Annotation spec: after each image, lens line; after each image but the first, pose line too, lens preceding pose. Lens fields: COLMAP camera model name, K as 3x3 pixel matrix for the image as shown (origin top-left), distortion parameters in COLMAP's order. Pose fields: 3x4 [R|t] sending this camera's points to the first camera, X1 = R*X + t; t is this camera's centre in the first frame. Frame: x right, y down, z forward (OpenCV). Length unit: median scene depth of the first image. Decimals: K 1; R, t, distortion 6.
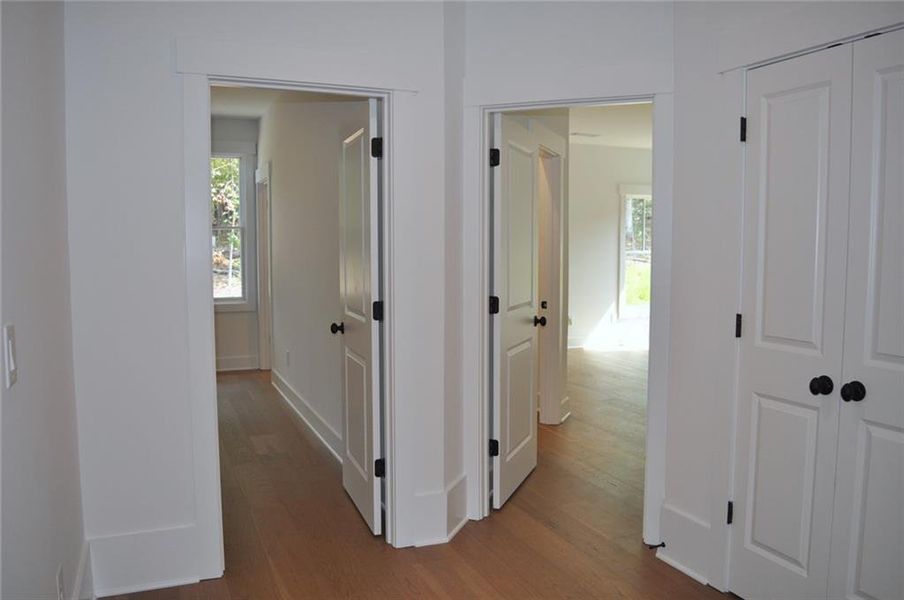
lens RADIAL K [[705.9, 0, 459.1], [0, 705.9, 302.1], [0, 0, 1]] dist [-0.098118, 0.022754]
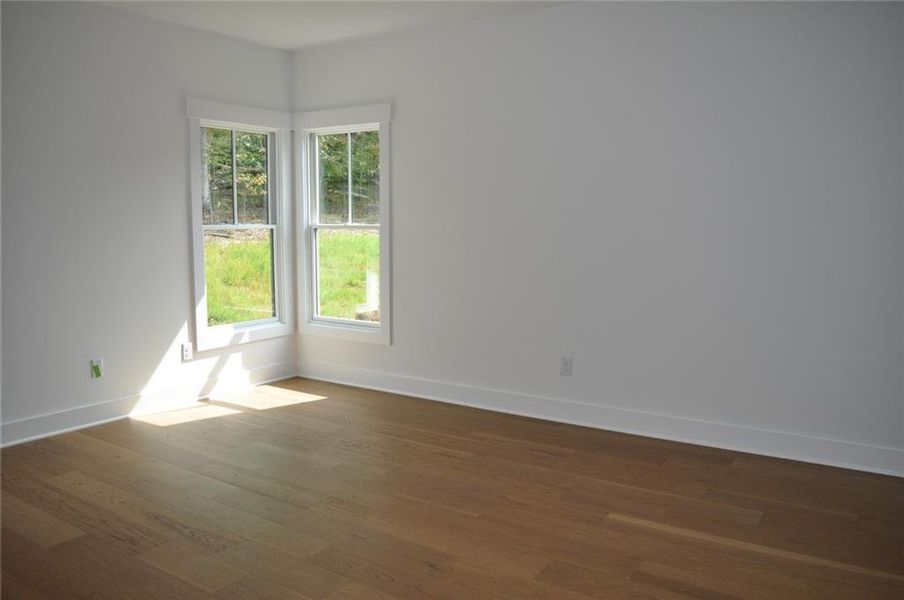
lens RADIAL K [[705.9, 0, 459.1], [0, 705.9, 302.1], [0, 0, 1]] dist [-0.098118, 0.022754]
pose [[0.834879, -0.063779, 0.546725, 0.042160], [0.043574, 0.997805, 0.049862, -0.012273], [-0.548705, -0.017806, 0.835826, 0.177224]]
